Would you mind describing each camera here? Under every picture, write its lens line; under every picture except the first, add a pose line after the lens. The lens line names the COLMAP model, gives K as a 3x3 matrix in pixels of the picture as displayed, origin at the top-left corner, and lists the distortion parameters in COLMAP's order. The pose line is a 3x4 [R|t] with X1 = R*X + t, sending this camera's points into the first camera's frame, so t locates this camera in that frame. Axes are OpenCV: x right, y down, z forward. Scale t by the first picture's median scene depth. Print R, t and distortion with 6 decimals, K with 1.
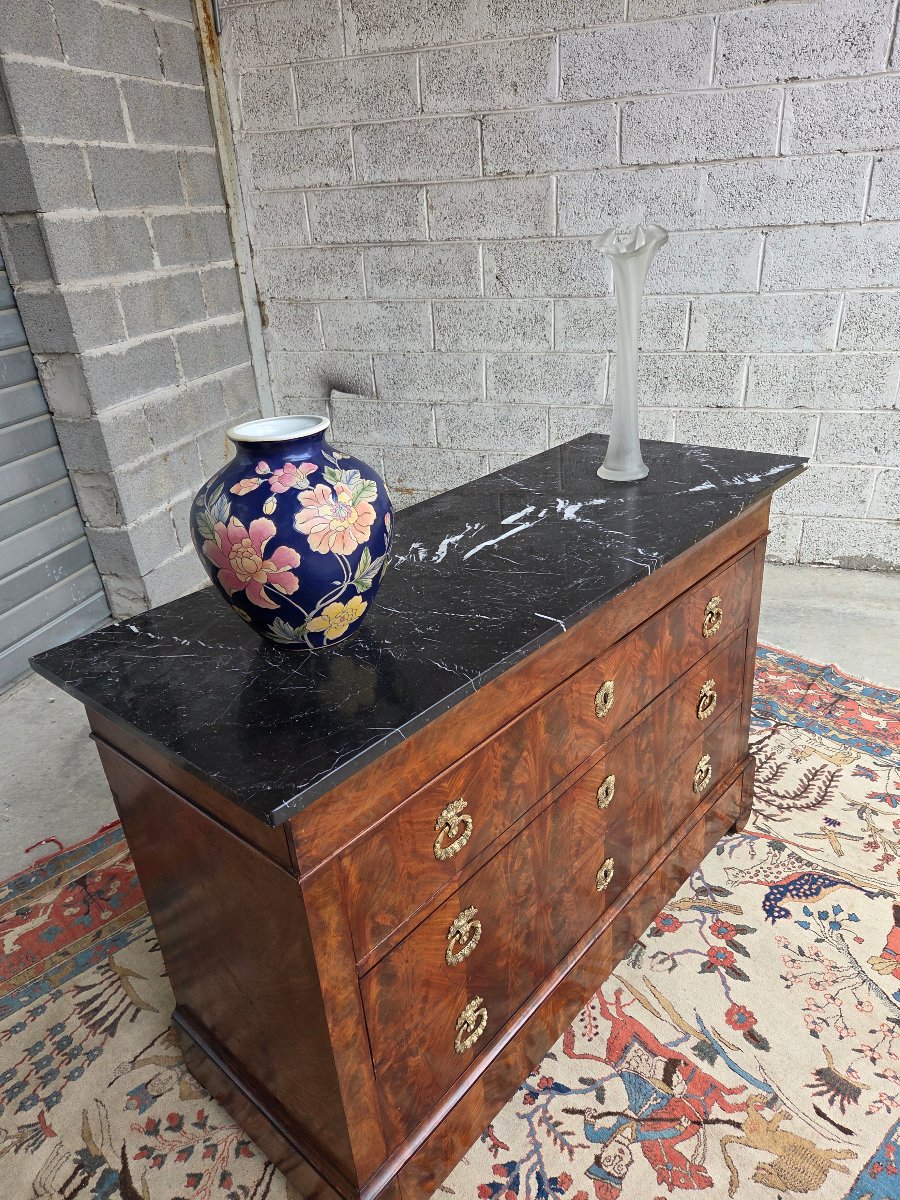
lens RADIAL K [[803.3, 0, 461.6], [0, 803.3, 599.9], [0, 0, 1]] dist [0.066577, -0.053975]
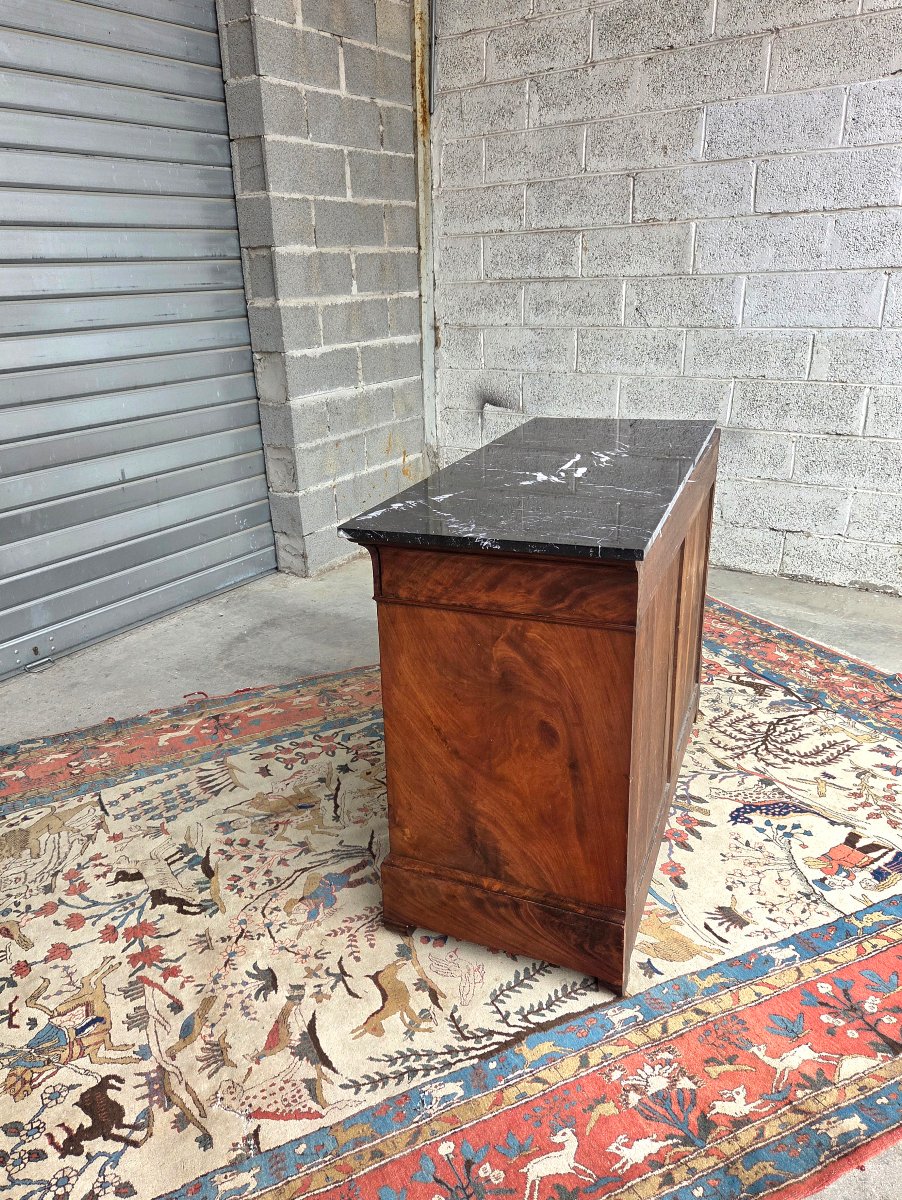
lens RADIAL K [[873.4, 0, 420.9], [0, 873.4, 584.5], [0, 0, 1]] dist [0.068615, -0.060482]
pose [[0.954083, 0.119279, -0.274770, 0.156779], [-0.146991, 0.985691, -0.082501, 0.136397], [0.260998, 0.119101, 0.957964, -0.223485]]
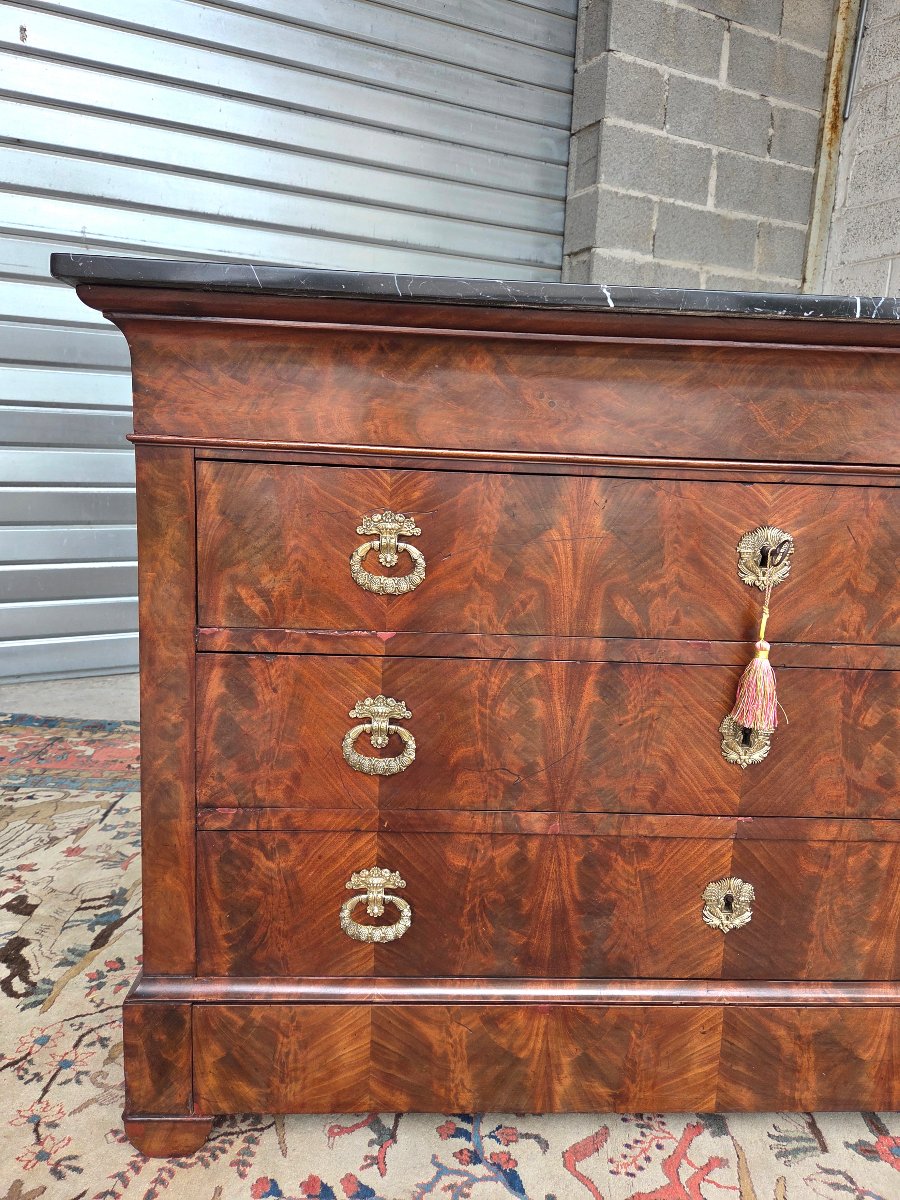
lens RADIAL K [[809.7, 0, 452.0], [0, 809.7, 592.0], [0, 0, 1]] dist [0.057361, -0.048605]
pose [[0.693705, 0.214582, -0.687552, 0.205850], [-0.384643, 0.917440, -0.101755, 0.139741], [0.608953, 0.335050, 0.718970, 0.196352]]
